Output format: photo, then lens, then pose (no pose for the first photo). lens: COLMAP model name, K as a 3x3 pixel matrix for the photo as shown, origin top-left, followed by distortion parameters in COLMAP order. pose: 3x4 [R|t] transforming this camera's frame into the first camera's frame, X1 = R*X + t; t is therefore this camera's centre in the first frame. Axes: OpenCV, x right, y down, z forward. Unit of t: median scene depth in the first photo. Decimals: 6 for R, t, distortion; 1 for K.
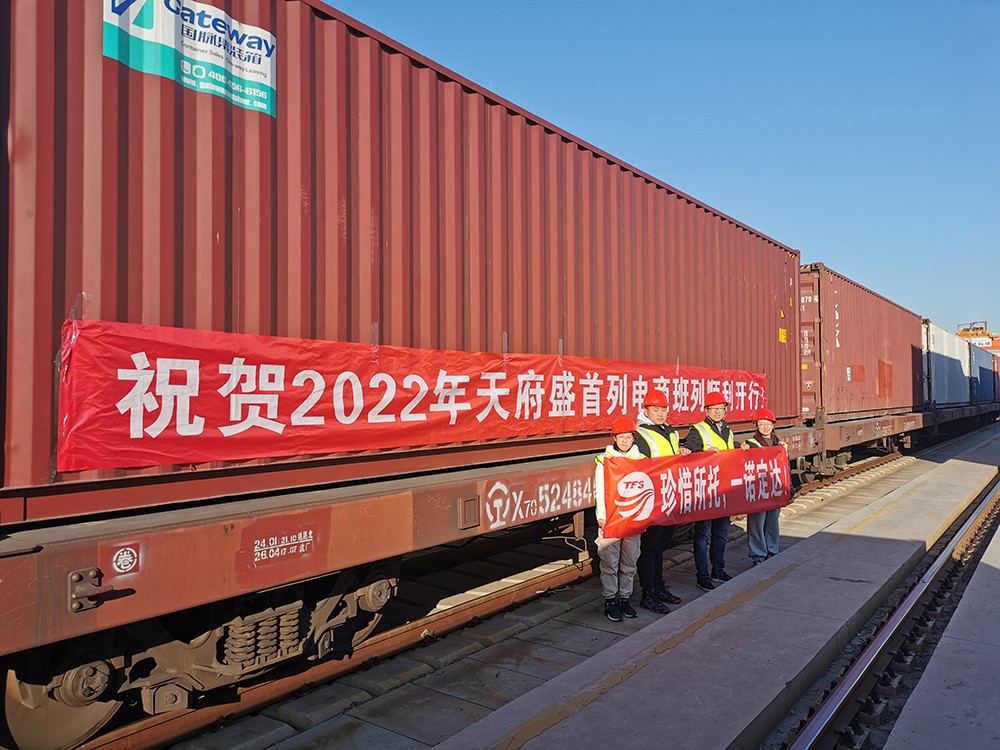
lens RADIAL K [[779.9, 0, 500.2], [0, 779.9, 378.3], [0, 0, 1]] dist [0.034194, 0.007650]
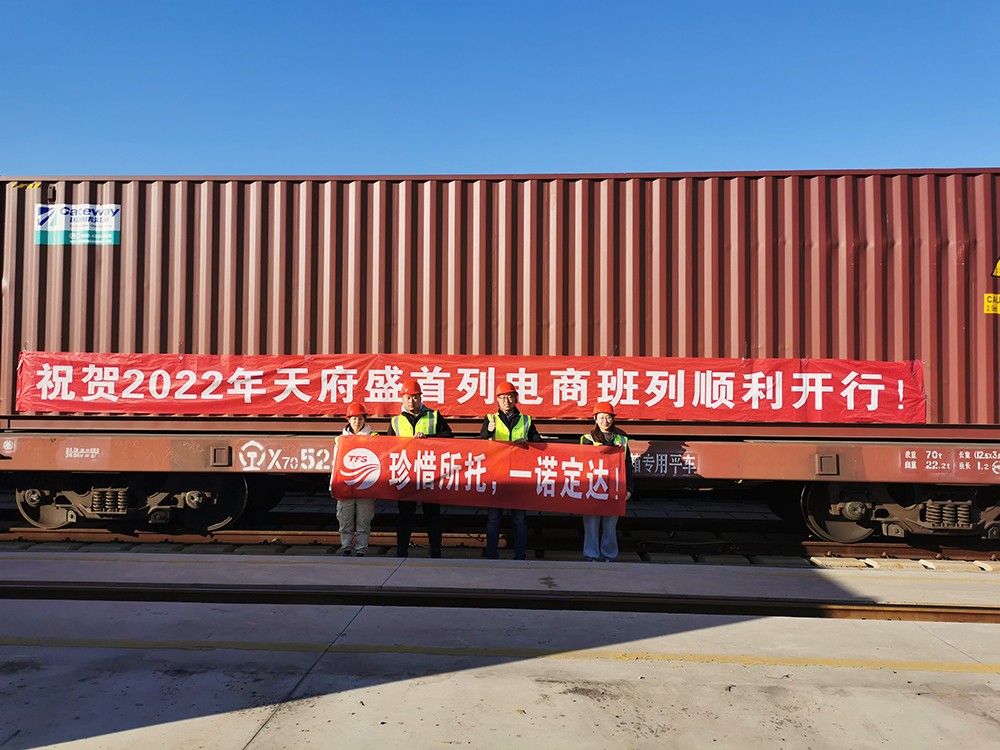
lens RADIAL K [[779.9, 0, 500.6], [0, 779.9, 368.1], [0, 0, 1]] dist [0.034194, 0.007650]
pose [[0.537387, 0.008394, -0.843294, 1.570649], [0.008481, 0.999846, 0.015356, -0.030308], [0.843293, -0.015404, 0.537233, 0.592734]]
